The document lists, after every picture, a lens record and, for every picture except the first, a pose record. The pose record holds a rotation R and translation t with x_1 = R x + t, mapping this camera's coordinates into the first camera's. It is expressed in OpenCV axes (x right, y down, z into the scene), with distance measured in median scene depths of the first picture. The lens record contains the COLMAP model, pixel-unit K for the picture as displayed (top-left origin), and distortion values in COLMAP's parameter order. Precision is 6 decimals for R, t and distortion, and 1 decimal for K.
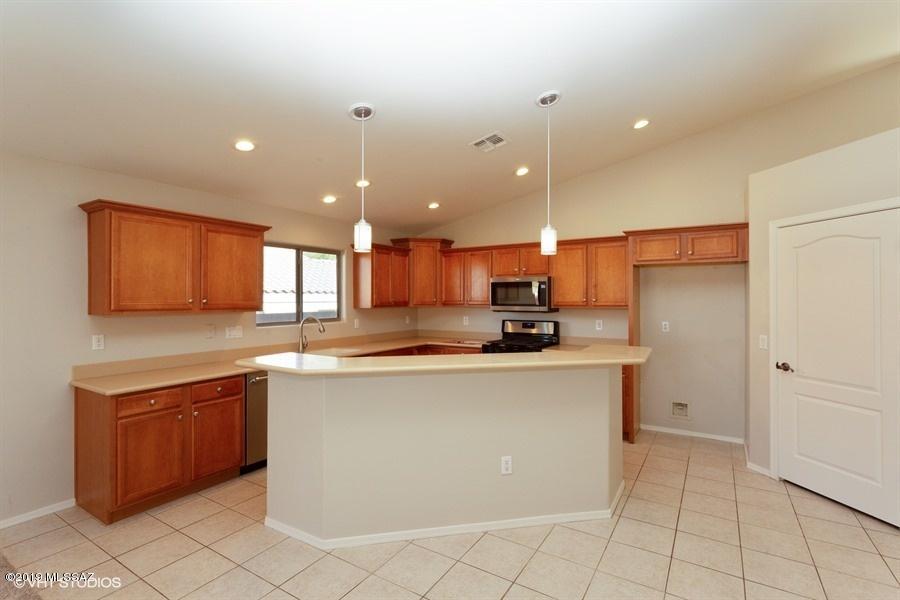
lens RADIAL K [[428.3, 0, 448.4], [0, 428.3, 297.6], [0, 0, 1]] dist [0.001532, 0.000142]
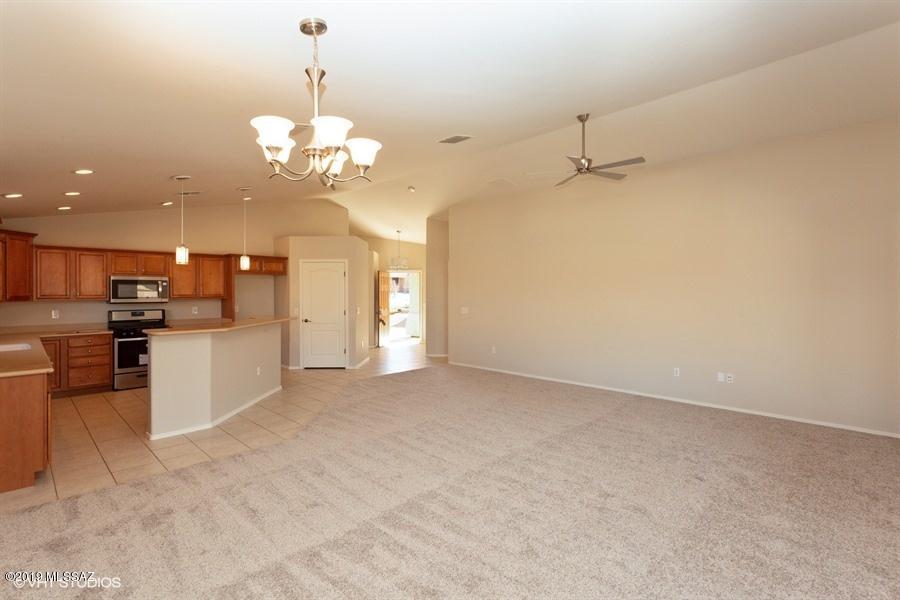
lens RADIAL K [[428.3, 0, 448.9], [0, 428.3, 296.3], [0, 0, 1]] dist [0.001532, 0.000142]
pose [[0.210160, -0.007730, 0.977637, -0.895452], [0.001096, 0.999970, 0.007671, 0.004407], [-0.977666, -0.000540, 0.210162, -0.180393]]
